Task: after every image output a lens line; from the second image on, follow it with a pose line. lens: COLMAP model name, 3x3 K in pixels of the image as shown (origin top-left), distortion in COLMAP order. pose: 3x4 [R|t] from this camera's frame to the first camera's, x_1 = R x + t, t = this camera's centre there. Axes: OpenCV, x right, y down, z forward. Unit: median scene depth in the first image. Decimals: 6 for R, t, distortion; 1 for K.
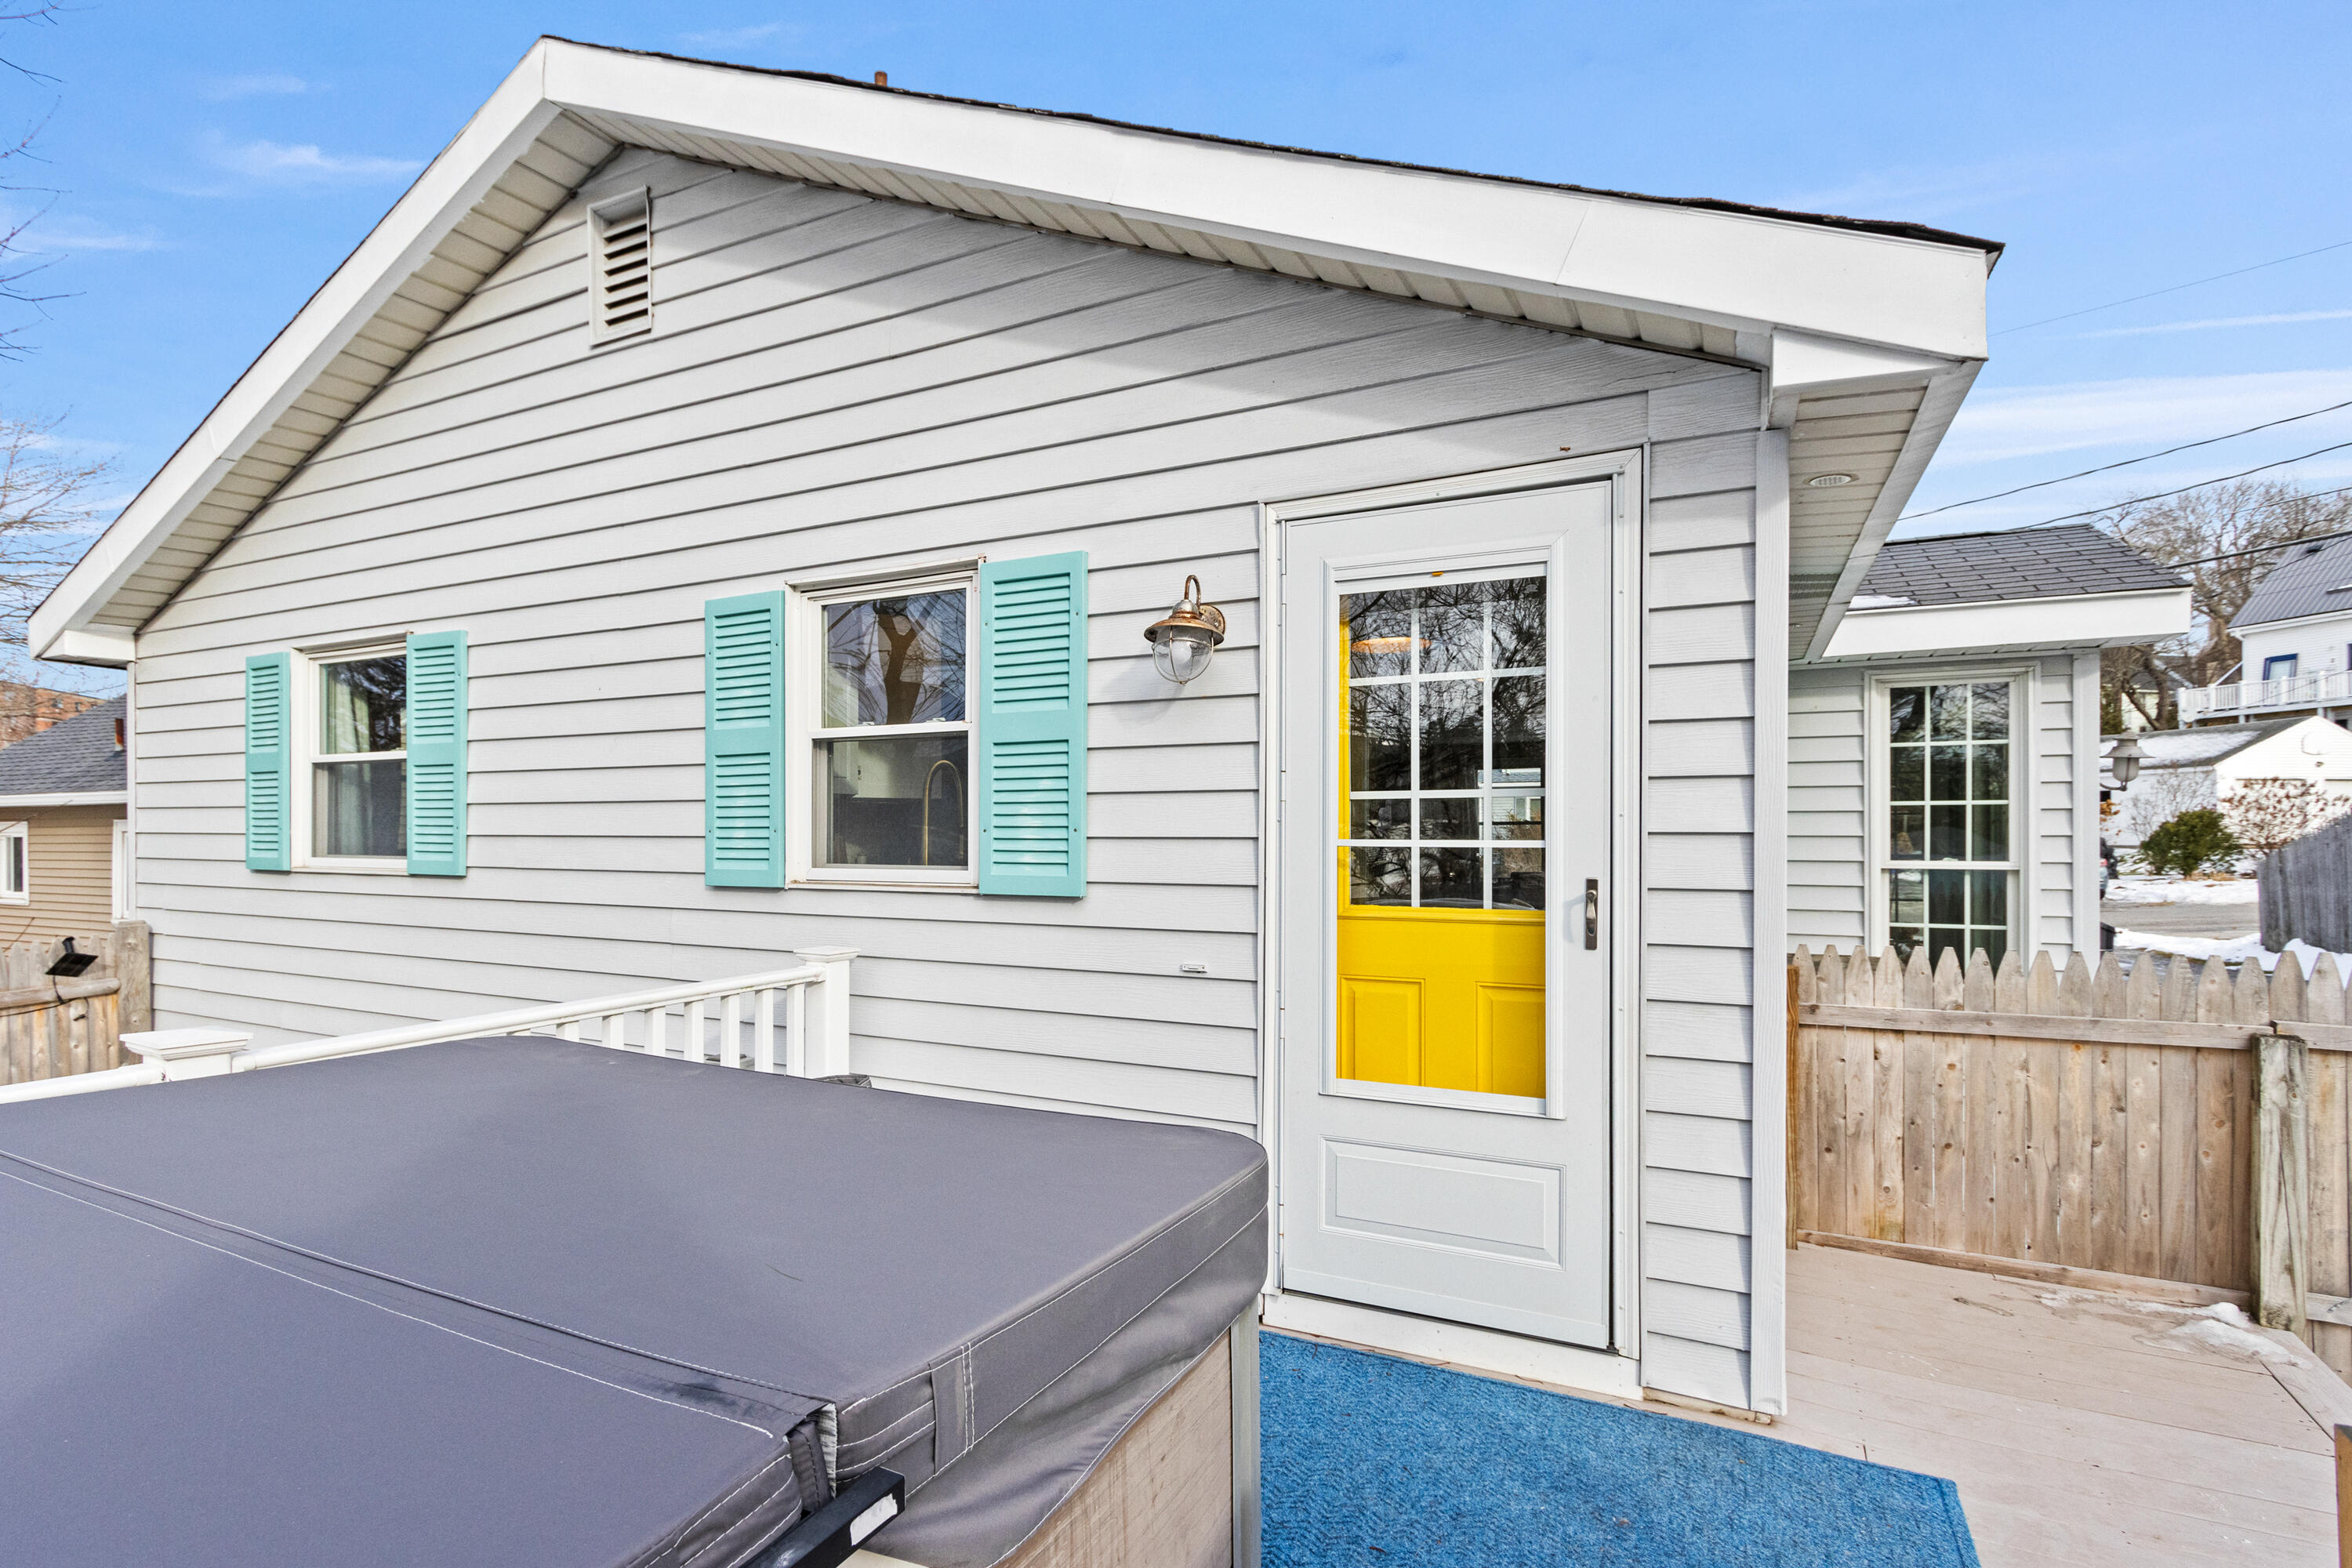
lens RADIAL K [[1092.2, 0, 1134.4], [0, 1092.2, 833.8], [0, 0, 1]] dist [0.003783, 0.000448]
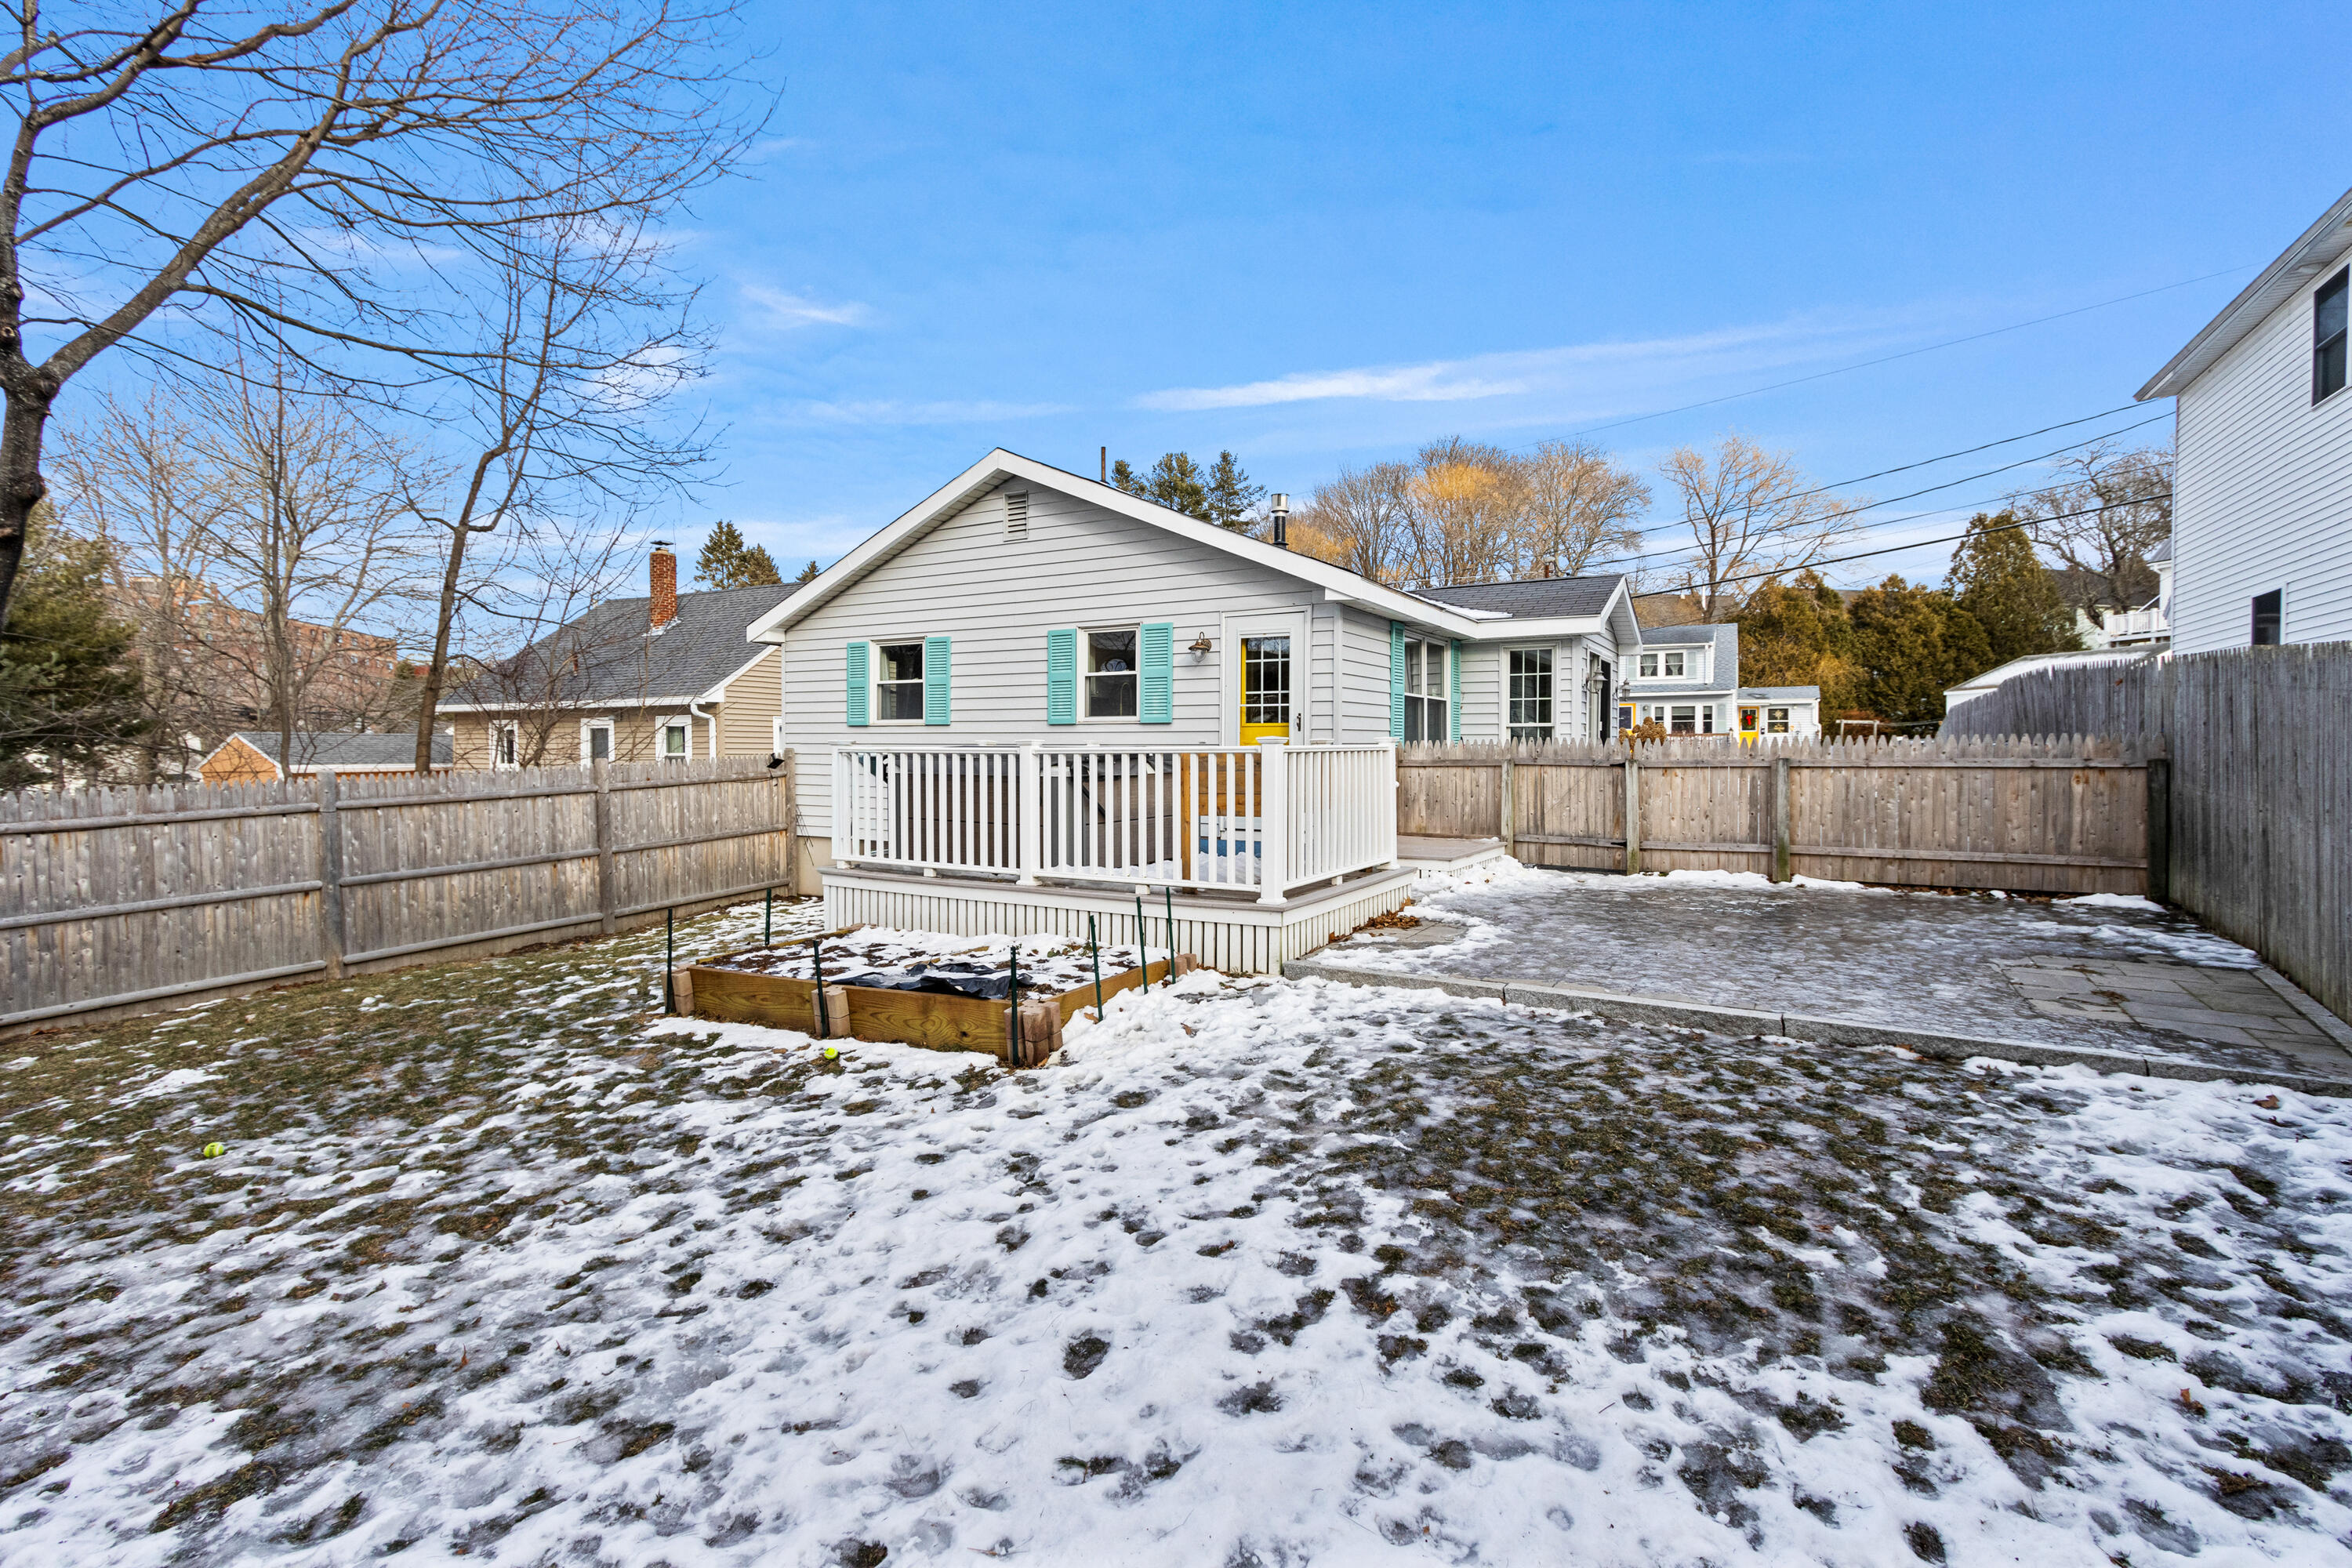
lens RADIAL K [[1092.2, 0, 1179.7], [0, 1092.2, 767.2], [0, 0, 1]] dist [0.003783, 0.000448]
pose [[0.999157, 0.000119, -0.041055, 0.102913], [0.000488, 0.999891, 0.014772, 0.126864], [0.041052, -0.014780, 0.999048, -2.111468]]
